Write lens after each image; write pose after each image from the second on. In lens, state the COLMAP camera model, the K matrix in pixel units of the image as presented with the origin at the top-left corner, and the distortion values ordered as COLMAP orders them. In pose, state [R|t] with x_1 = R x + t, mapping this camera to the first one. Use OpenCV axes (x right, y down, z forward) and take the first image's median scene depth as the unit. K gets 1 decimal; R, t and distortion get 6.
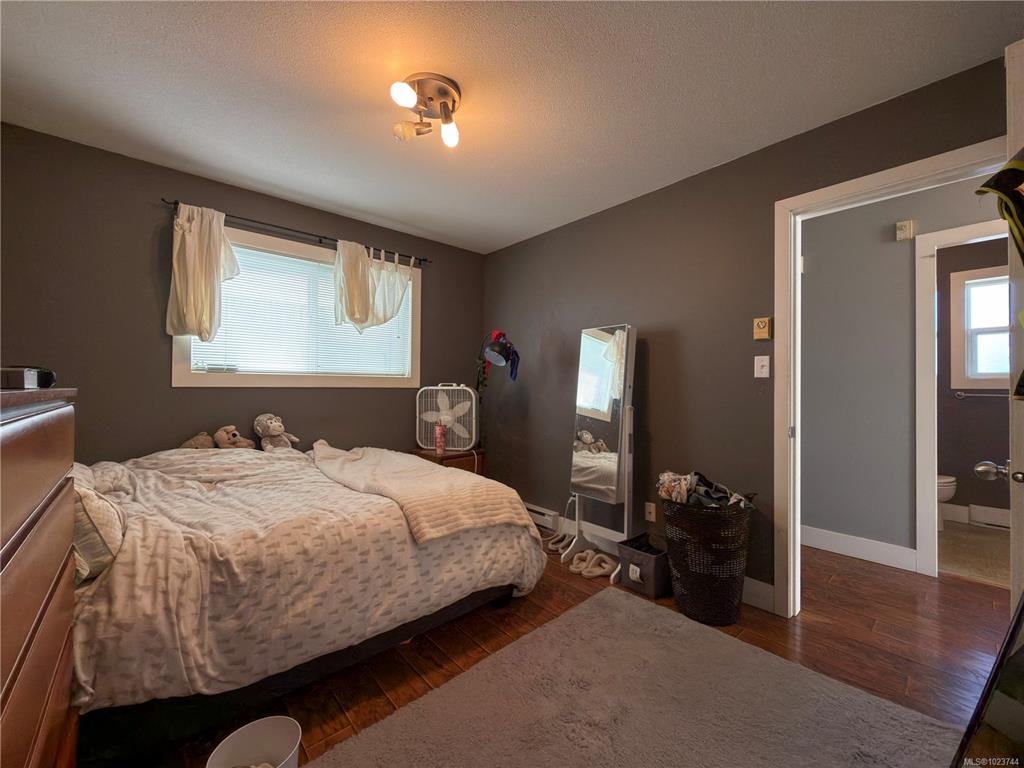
lens RADIAL K [[407.2, 0, 512.0], [0, 407.2, 384.0], [0, 0, 1]] dist [-0.000466, -0.000474]
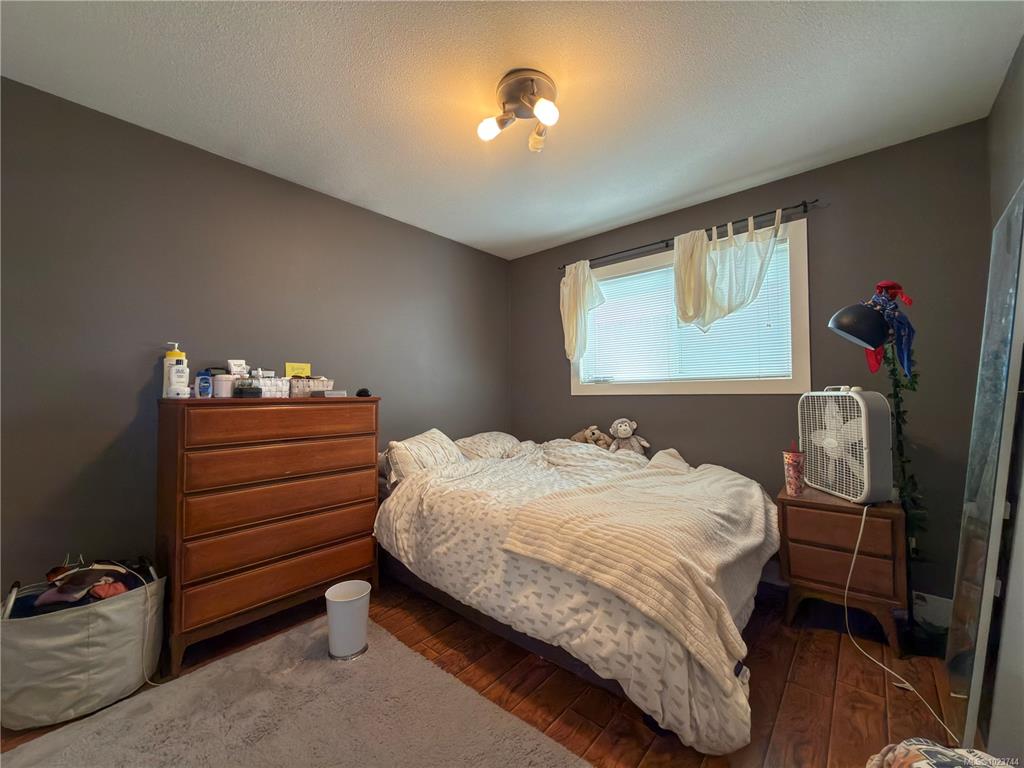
lens RADIAL K [[407.2, 0, 512.0], [0, 407.2, 384.0], [0, 0, 1]] dist [-0.000466, -0.000474]
pose [[0.120347, -0.030281, -0.992270, 0.610089], [0.017464, 0.999445, -0.028382, 0.005665], [0.992578, -0.013914, 0.120809, 0.690685]]
